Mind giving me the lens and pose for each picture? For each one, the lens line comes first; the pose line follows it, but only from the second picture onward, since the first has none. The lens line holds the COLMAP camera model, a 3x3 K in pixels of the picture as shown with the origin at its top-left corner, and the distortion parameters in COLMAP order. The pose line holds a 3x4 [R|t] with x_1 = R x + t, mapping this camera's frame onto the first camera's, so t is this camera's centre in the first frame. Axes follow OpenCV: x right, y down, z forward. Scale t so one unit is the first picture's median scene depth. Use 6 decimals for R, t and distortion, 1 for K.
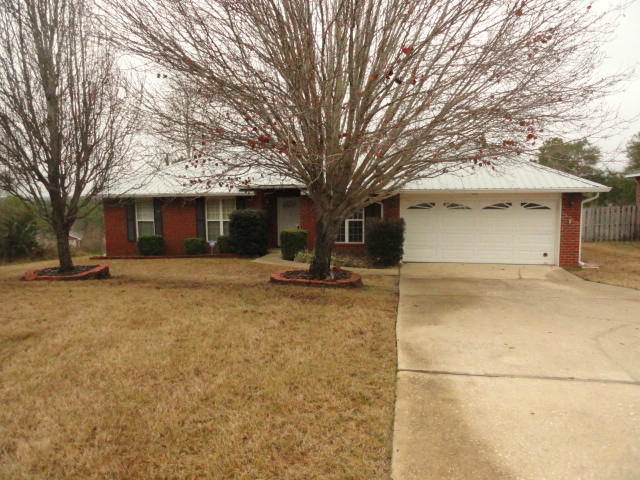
lens RADIAL K [[448.5, 0, 320.0], [0, 448.5, 240.0], [0, 0, 1]] dist [0.003543, 0.008474]
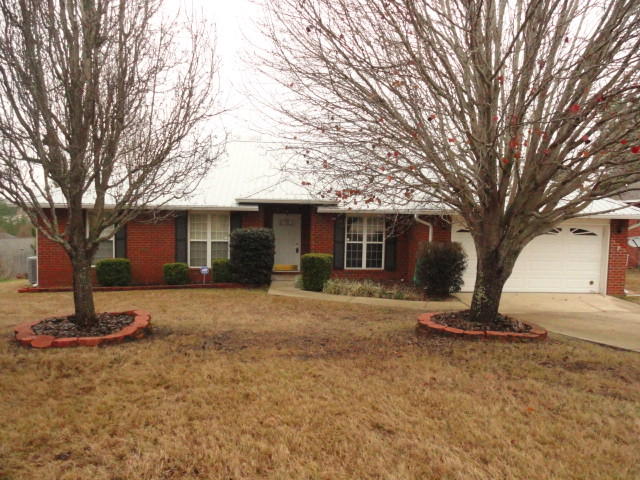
lens RADIAL K [[432.3, 0, 320.0], [0, 432.3, 240.0], [0, 0, 1]] dist [-0.004253, -0.001741]
pose [[0.962602, 0.014311, 0.270542, -0.252513], [-0.004119, 0.999261, -0.038203, -0.017133], [-0.270888, 0.035660, 0.961950, 0.216672]]
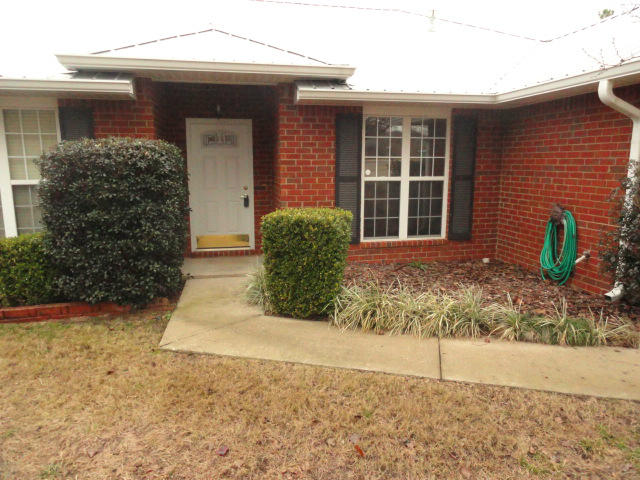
lens RADIAL K [[432.3, 0, 320.0], [0, 432.3, 240.0], [0, 0, 1]] dist [-0.004253, -0.001741]
pose [[0.920326, -0.056114, 0.387106, -0.149538], [0.028261, 0.996609, 0.077275, -0.023557], [-0.390130, -0.060178, 0.918791, 0.696246]]
